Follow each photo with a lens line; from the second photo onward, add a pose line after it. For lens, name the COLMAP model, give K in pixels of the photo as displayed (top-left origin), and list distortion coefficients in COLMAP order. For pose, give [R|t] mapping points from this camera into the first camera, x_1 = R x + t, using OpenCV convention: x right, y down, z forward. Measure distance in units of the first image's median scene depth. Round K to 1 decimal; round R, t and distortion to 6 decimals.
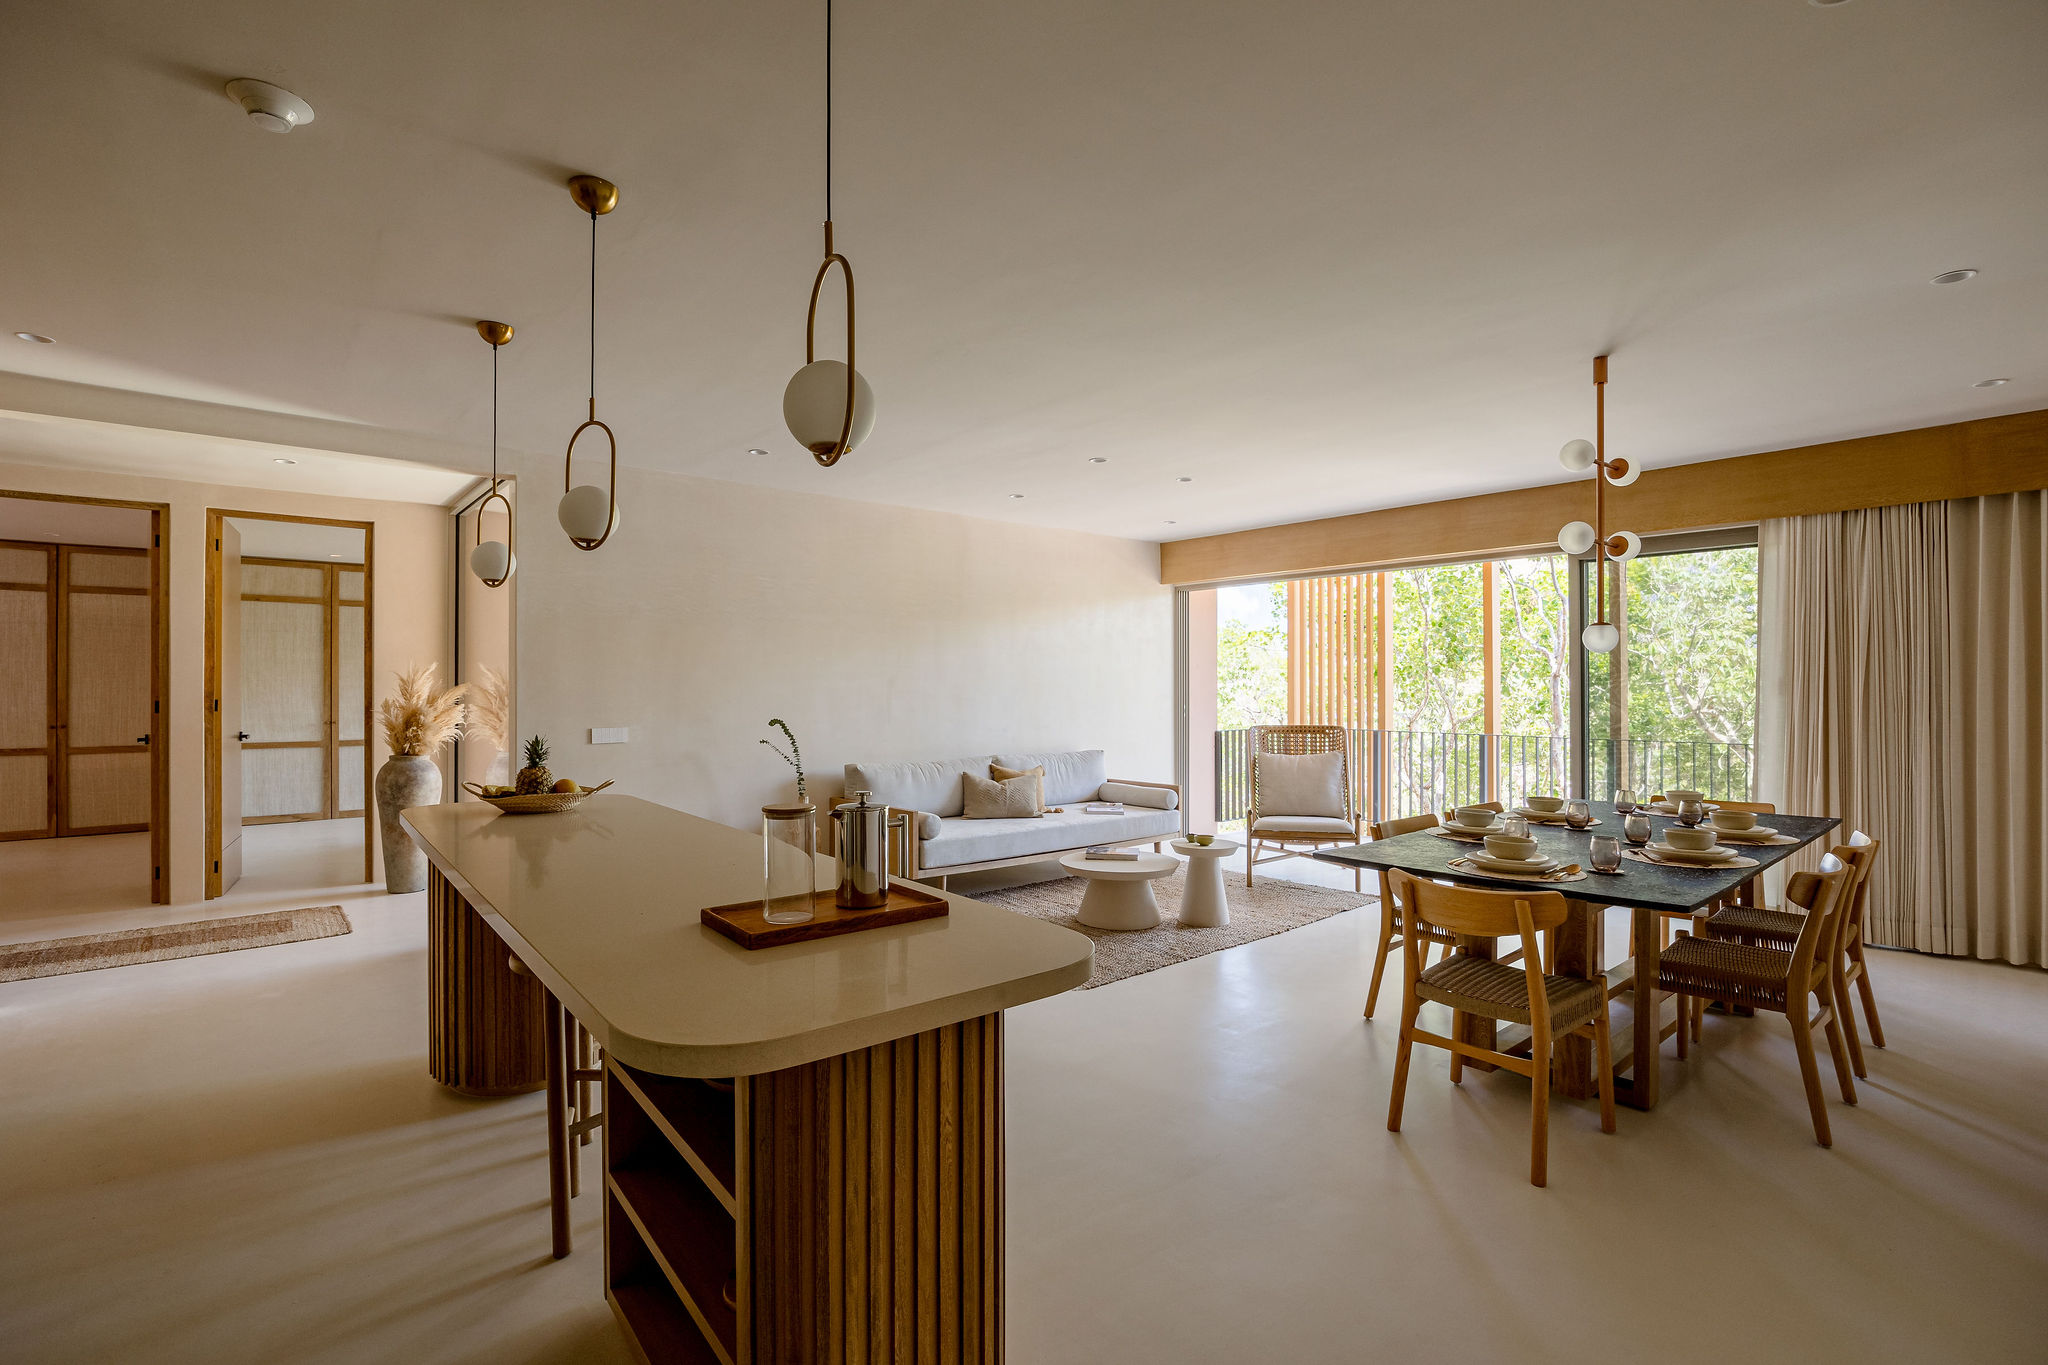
lens RADIAL K [[927.2, 0, 1012.1], [0, 927.2, 683.8], [0, 0, 1]] dist [-0.018085, 0.000550]
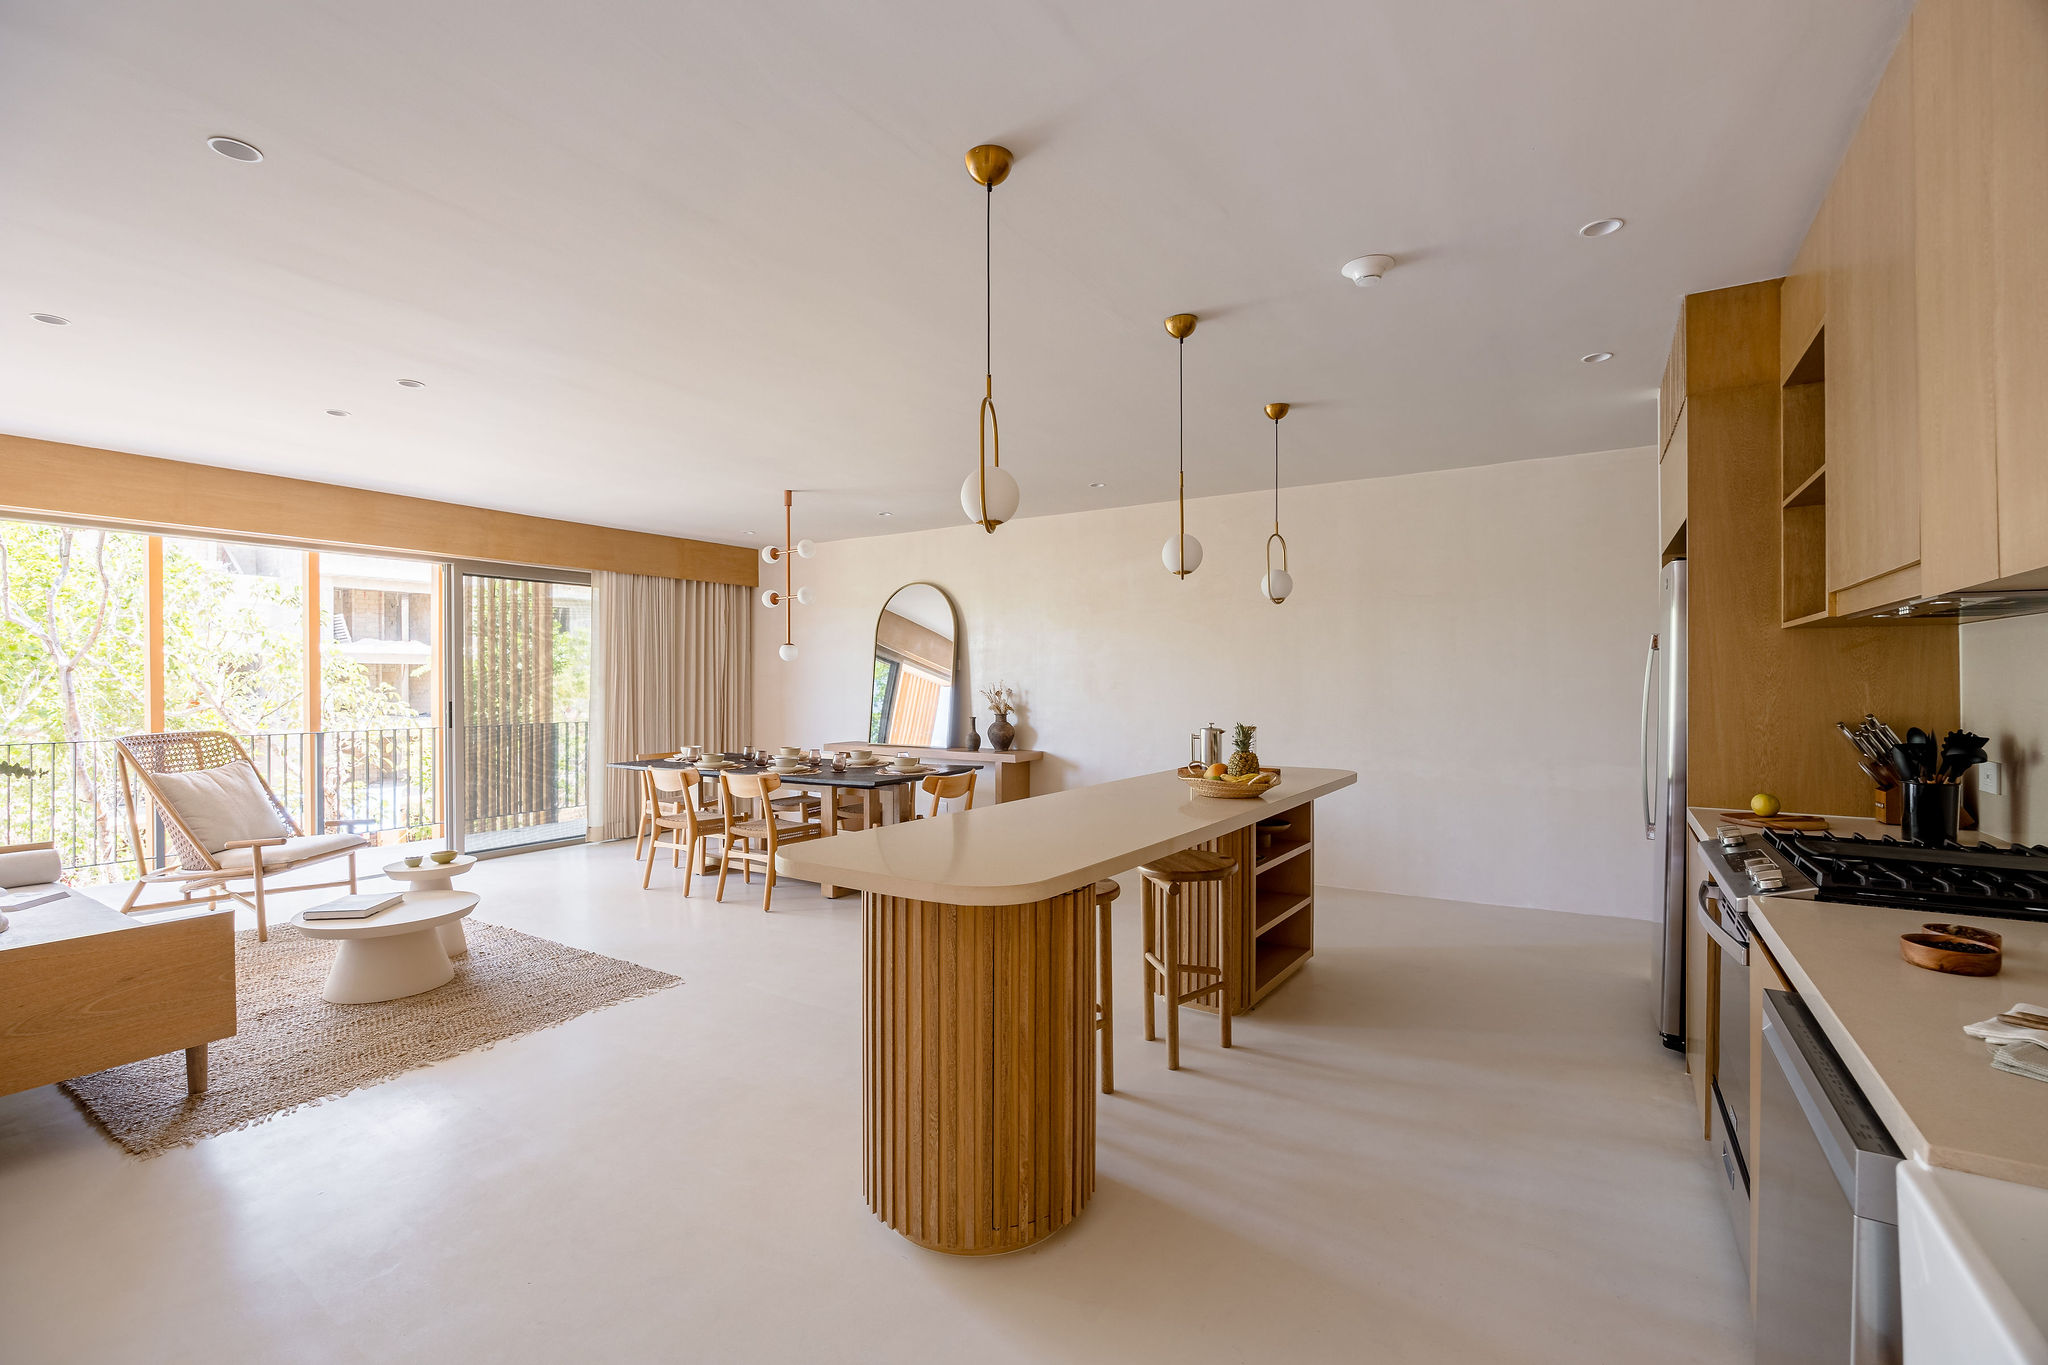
lens RADIAL K [[902.2, 0, 1018.4], [0, 902.2, 683.0], [0, 0, 1]] dist [-0.013664, 0.000850]
pose [[-0.290305, -0.000467, 0.956934, -0.667266], [-0.000360, 1.000000, 0.000379, 0.004334], [-0.956934, -0.000234, -0.290305, 0.644554]]
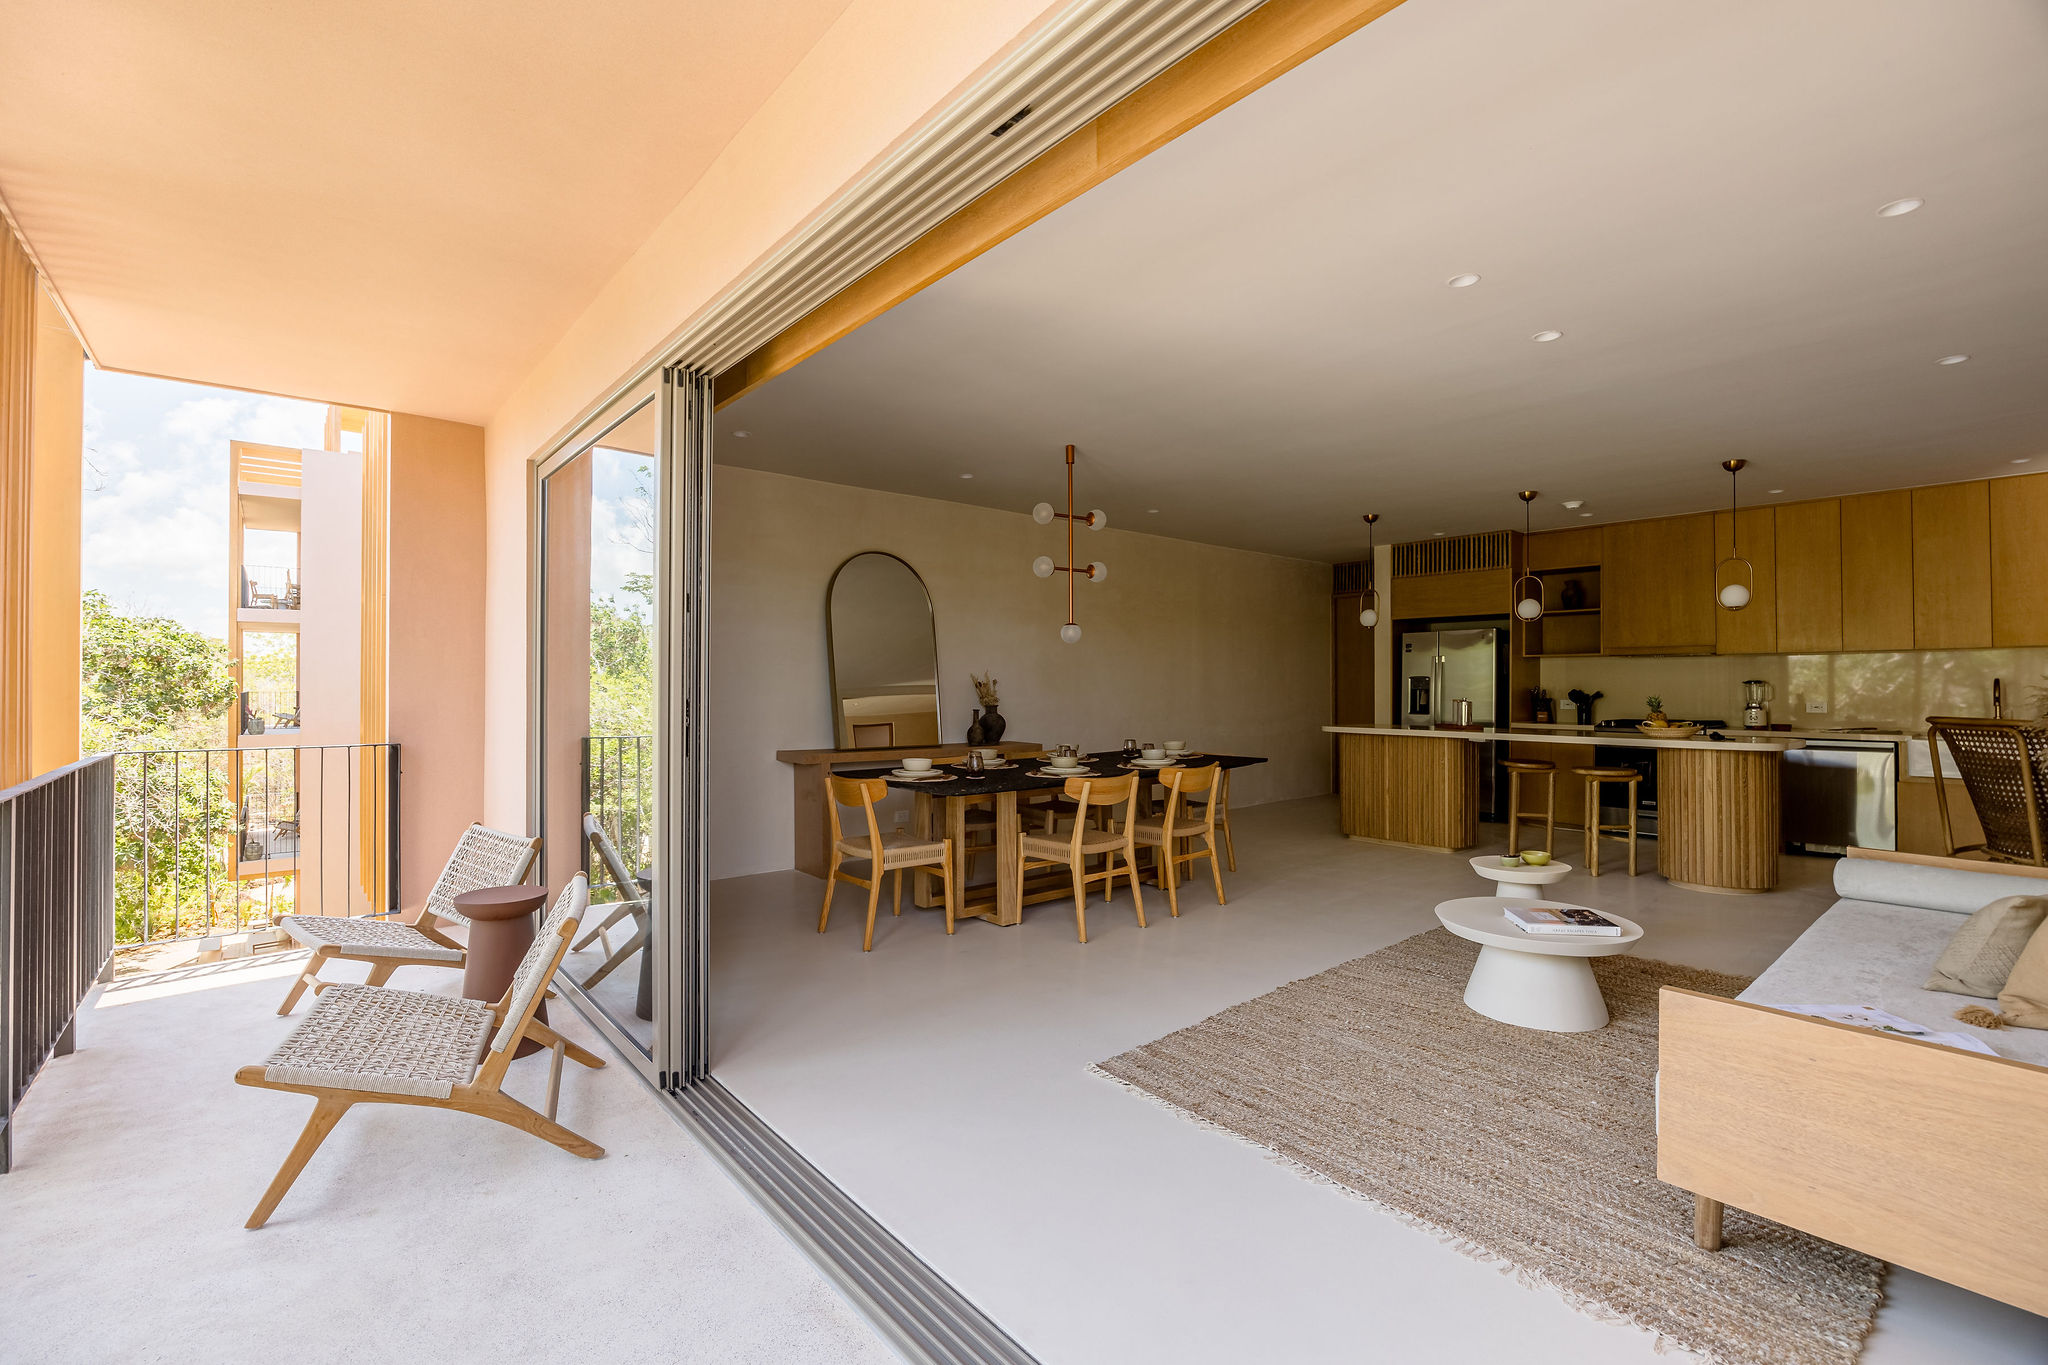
lens RADIAL K [[902.2, 0, 1018.4], [0, 902.2, 683.0], [0, 0, 1]] dist [-0.013664, 0.000850]
pose [[-0.999995, -0.000402, 0.003203, 0.430331], [-0.000420, 0.999984, -0.005659, 0.023076], [-0.003201, -0.005660, -0.999979, 1.474377]]
